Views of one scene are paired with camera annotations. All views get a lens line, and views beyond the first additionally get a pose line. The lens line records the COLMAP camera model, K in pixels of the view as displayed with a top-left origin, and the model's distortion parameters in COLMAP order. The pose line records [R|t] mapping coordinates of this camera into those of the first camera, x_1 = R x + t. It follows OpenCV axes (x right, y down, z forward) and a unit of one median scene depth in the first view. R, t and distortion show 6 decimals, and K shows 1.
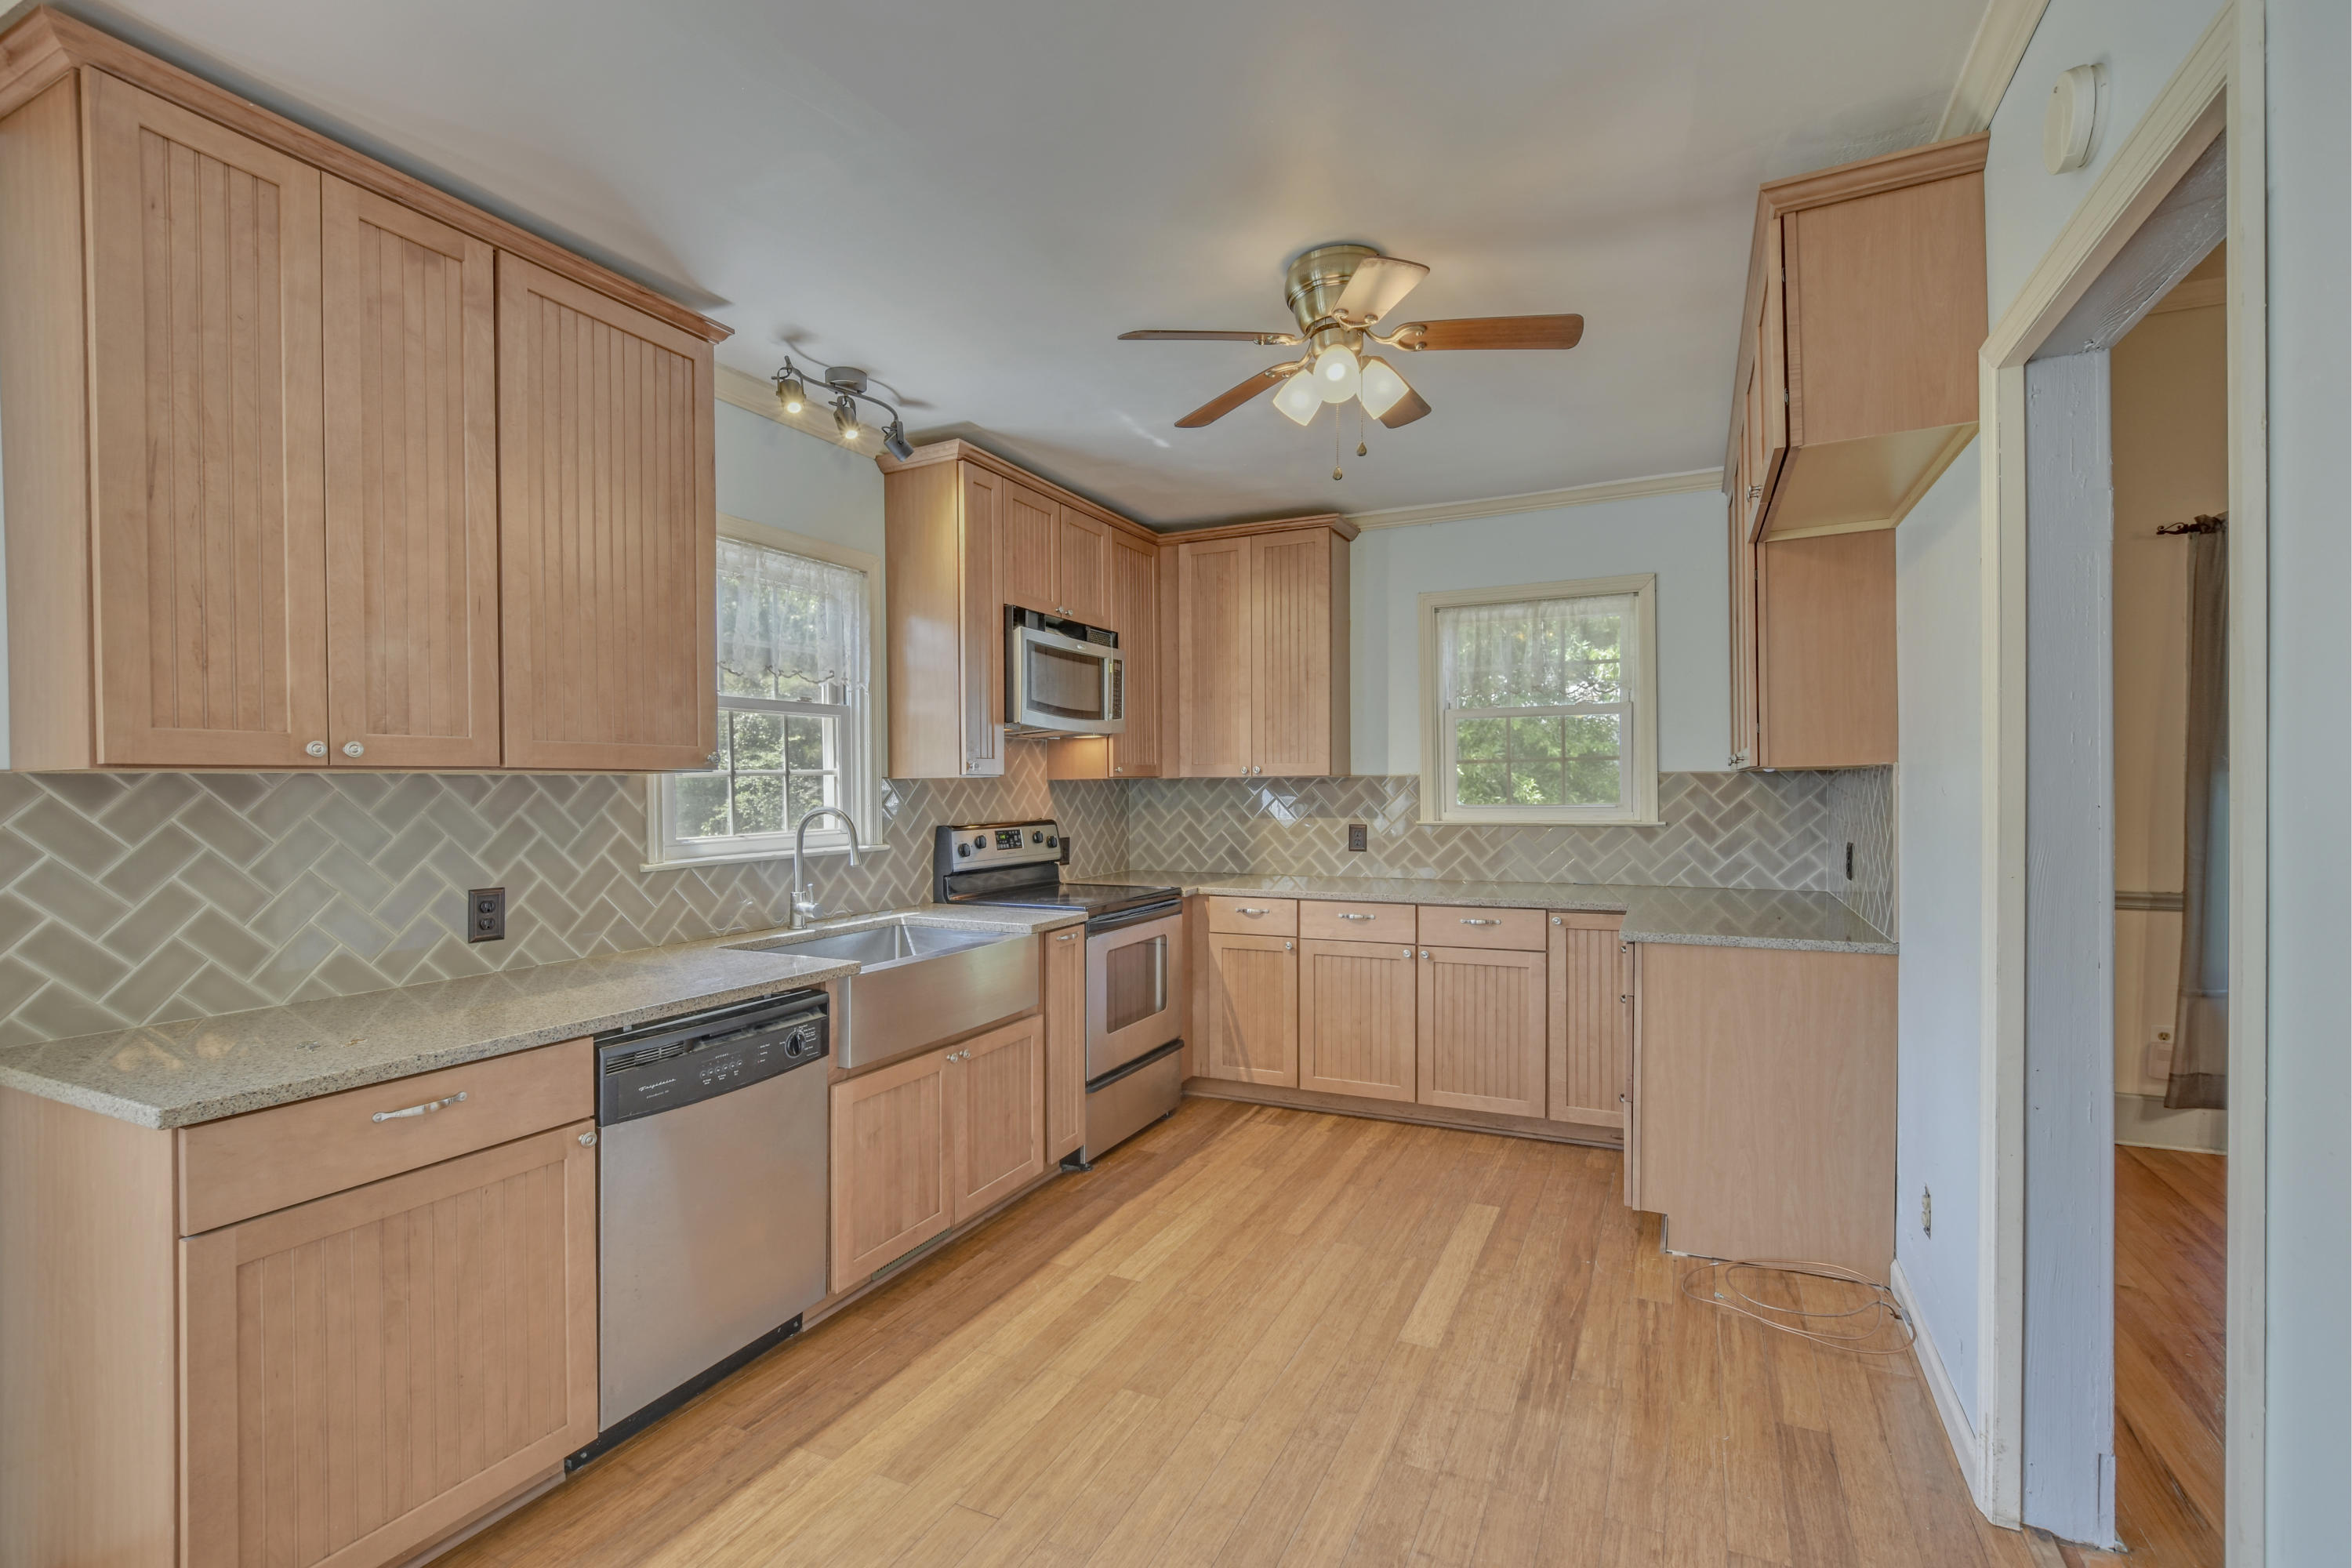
lens RADIAL K [[1028.5, 0, 1167.5], [0, 1028.5, 804.9], [0, 0, 1]] dist [-0.030983, 0.006151]
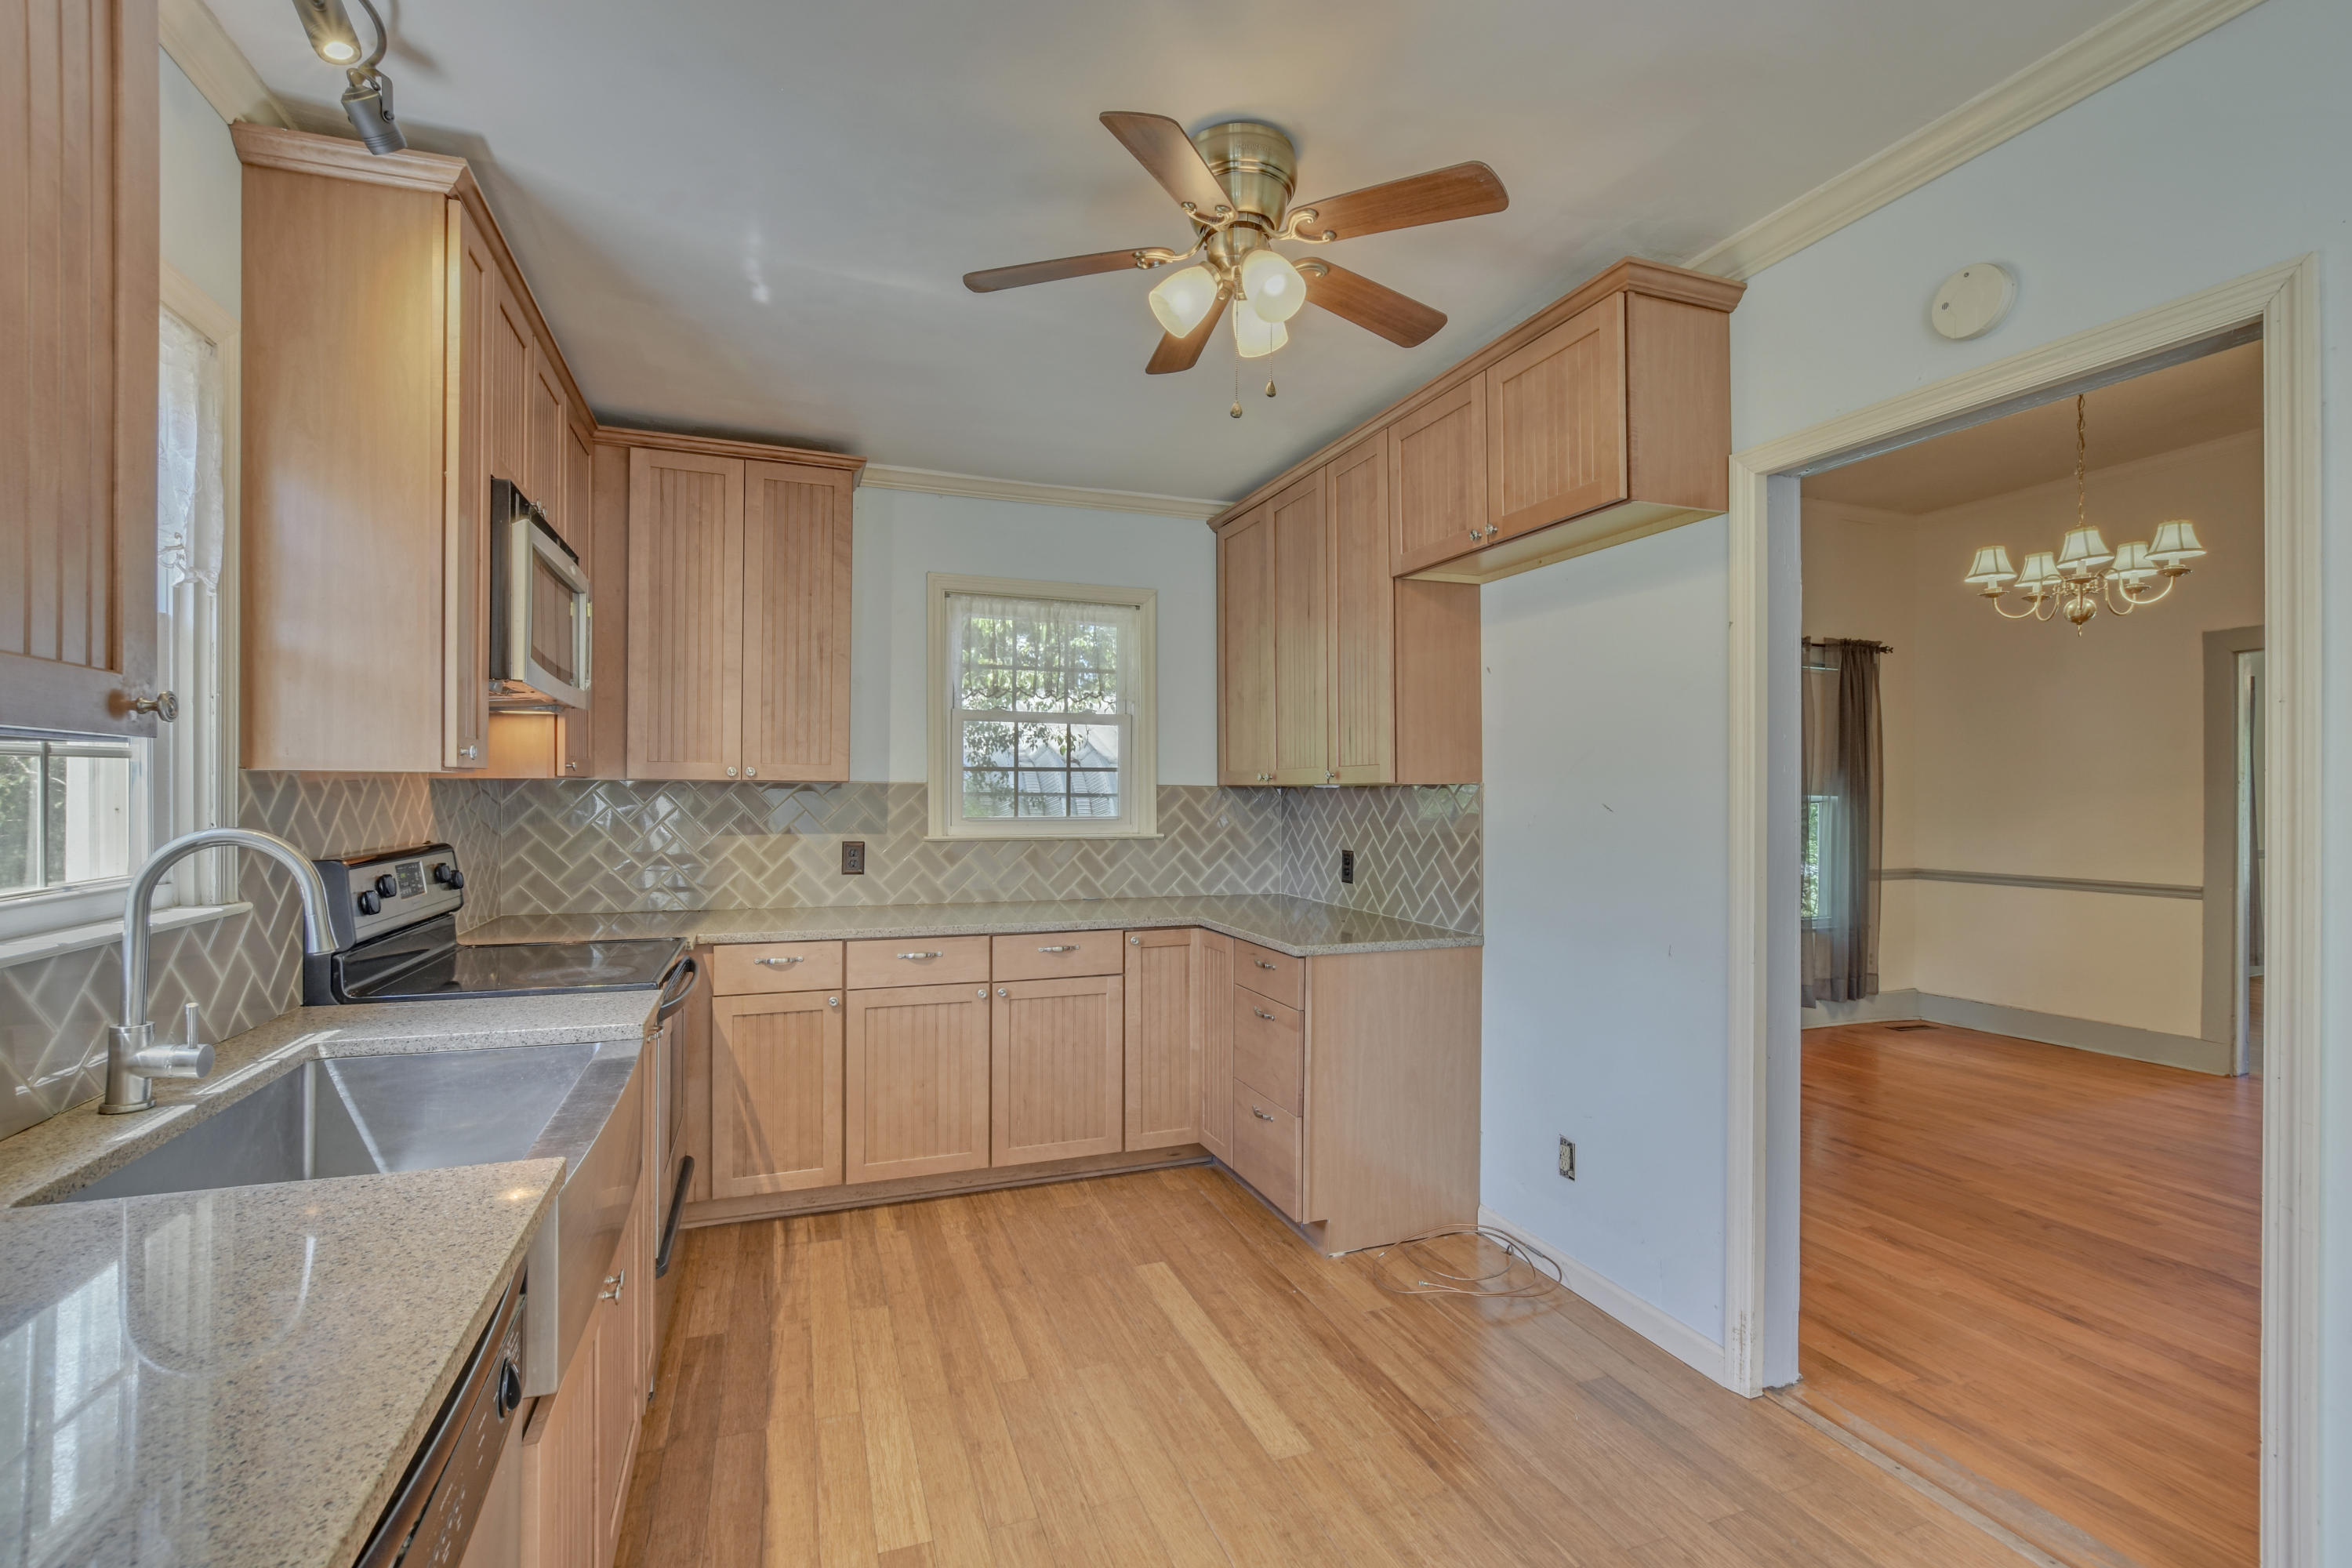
lens RADIAL K [[1044.1, 0, 1257.3], [0, 1044.1, 790.9], [0, 0, 1]] dist [-0.015258, -0.000464]
pose [[0.692759, 0.016385, 0.720983, -0.238739], [-0.000478, 0.999752, -0.022261, -0.003580], [-0.721169, 0.015077, 0.692595, 0.239442]]
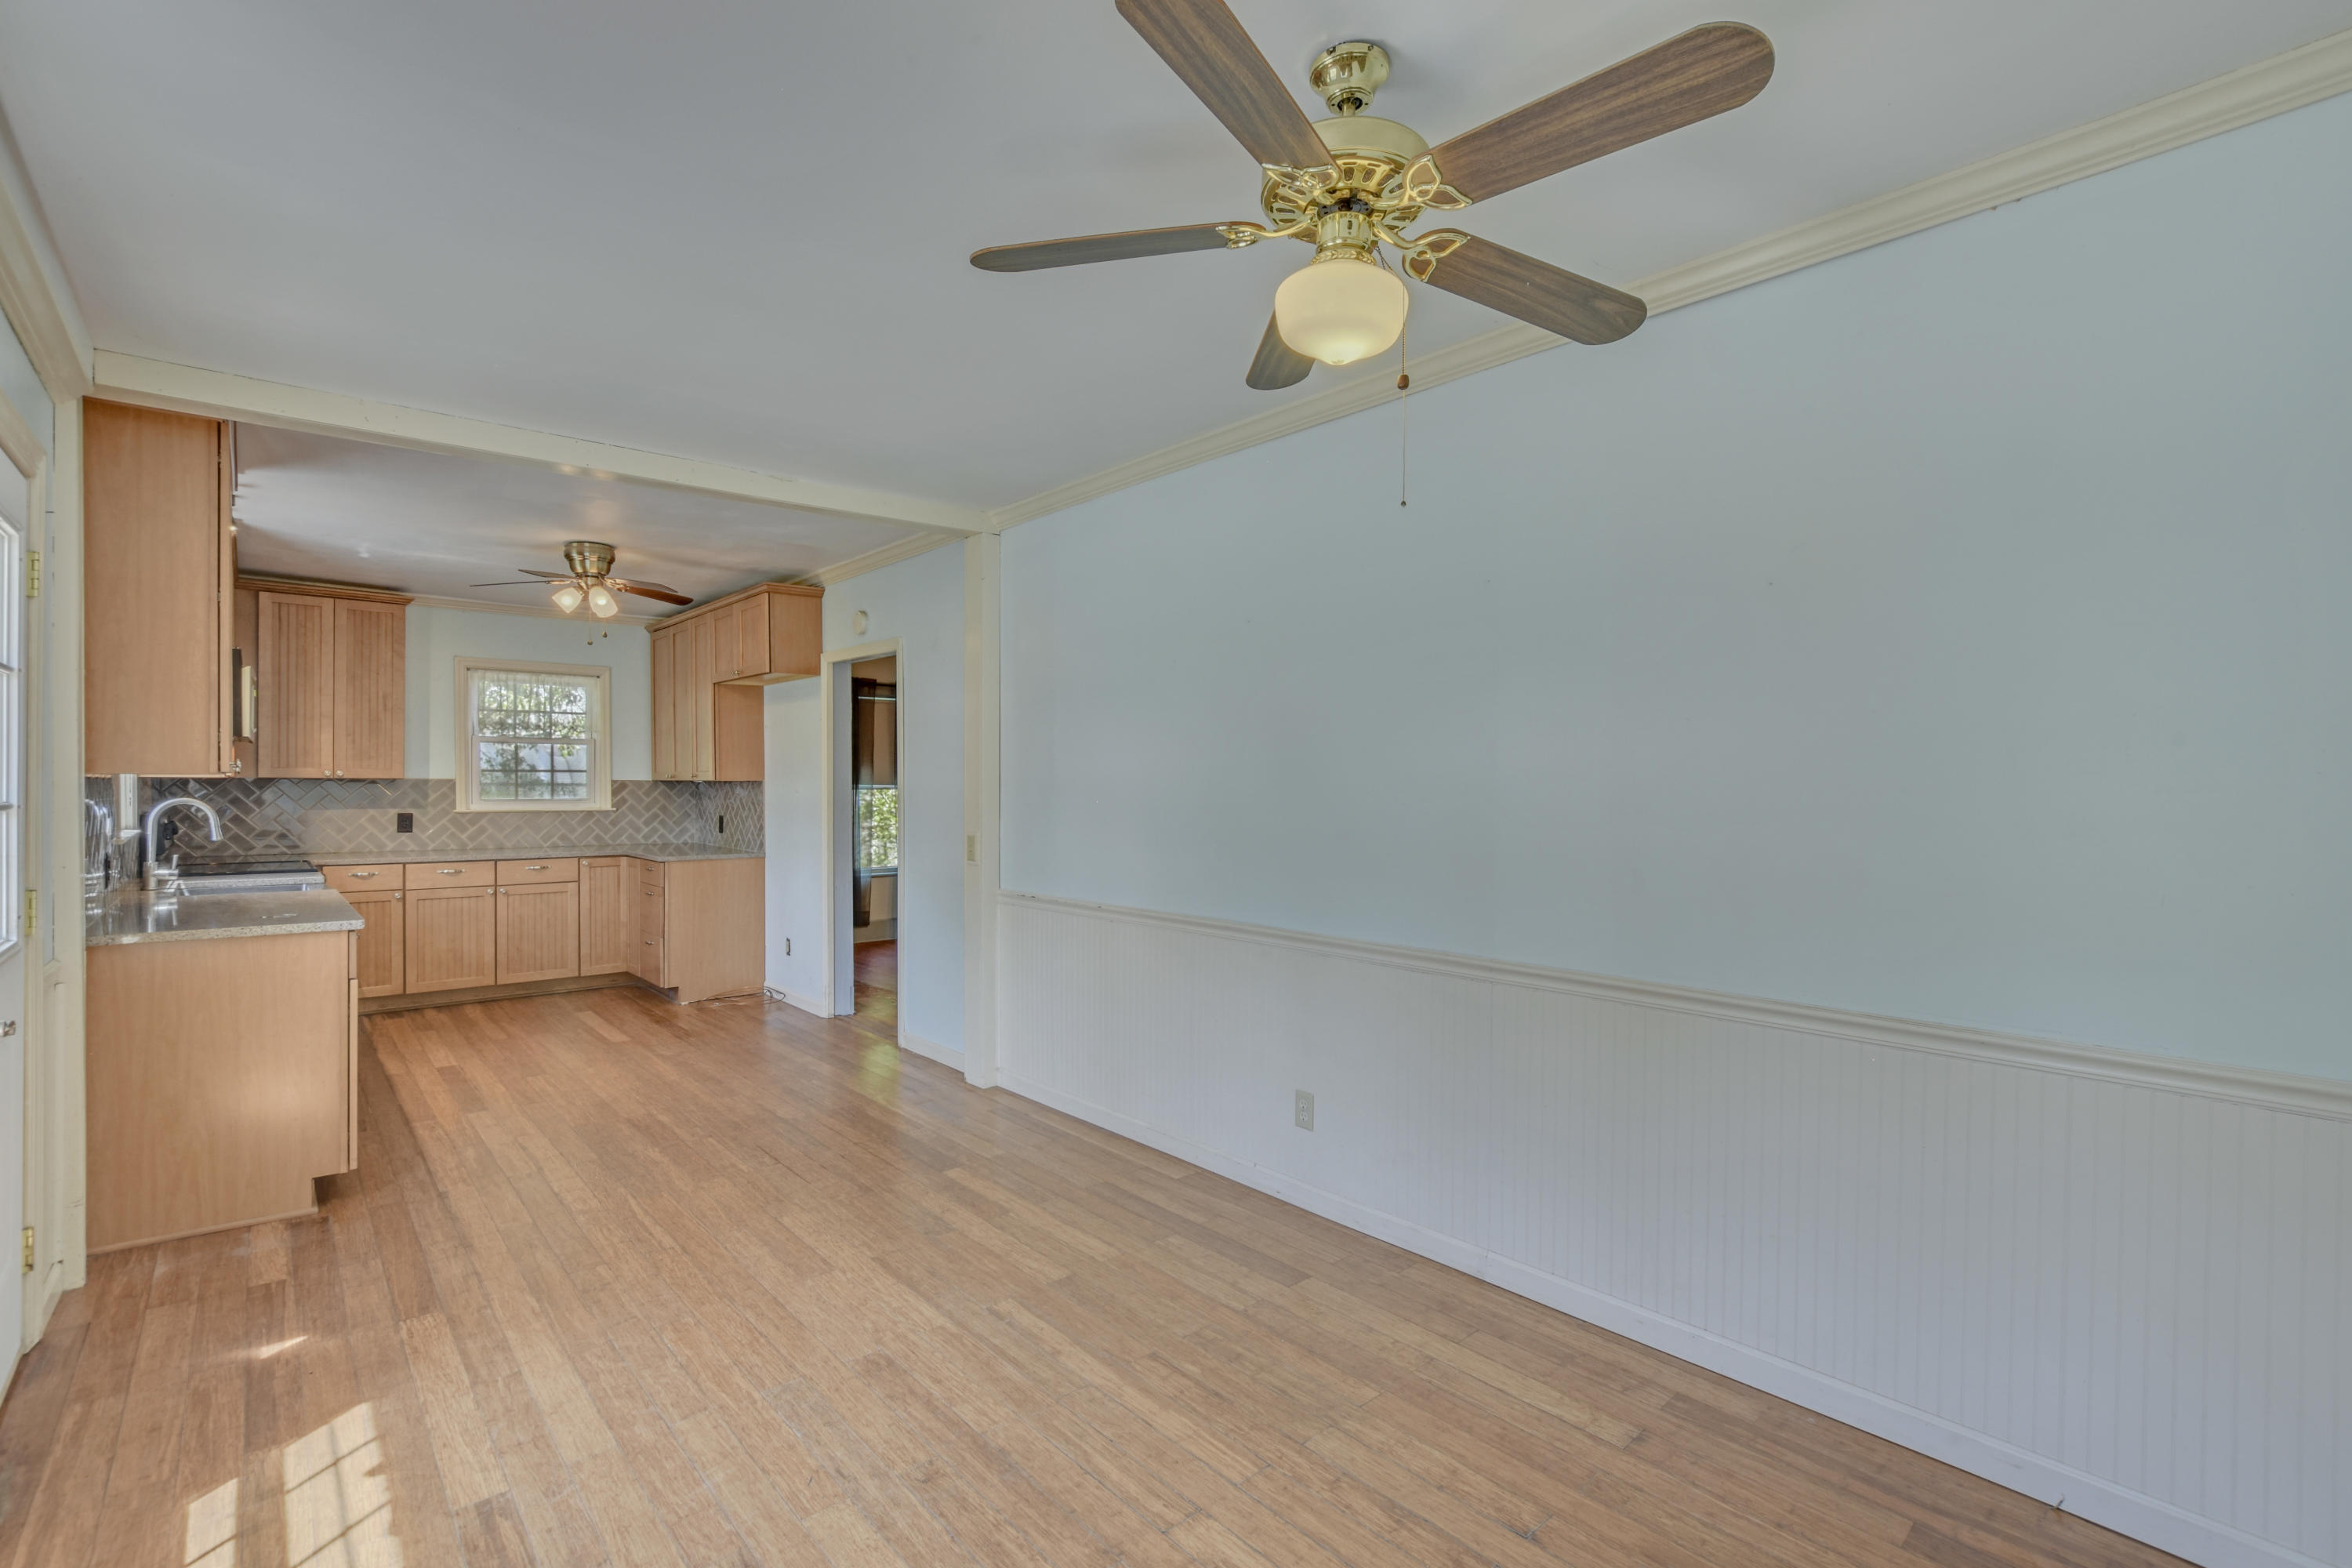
lens RADIAL K [[835.3, 0, 1055.4], [0, 835.3, 788.9], [0, 0, 1]] dist [-0.001055, -0.000094]
pose [[0.432912, 0.009141, 0.901390, -0.573051], [0.005807, 0.999900, -0.012929, 0.007186], [-0.901418, 0.010832, 0.432815, -0.369591]]
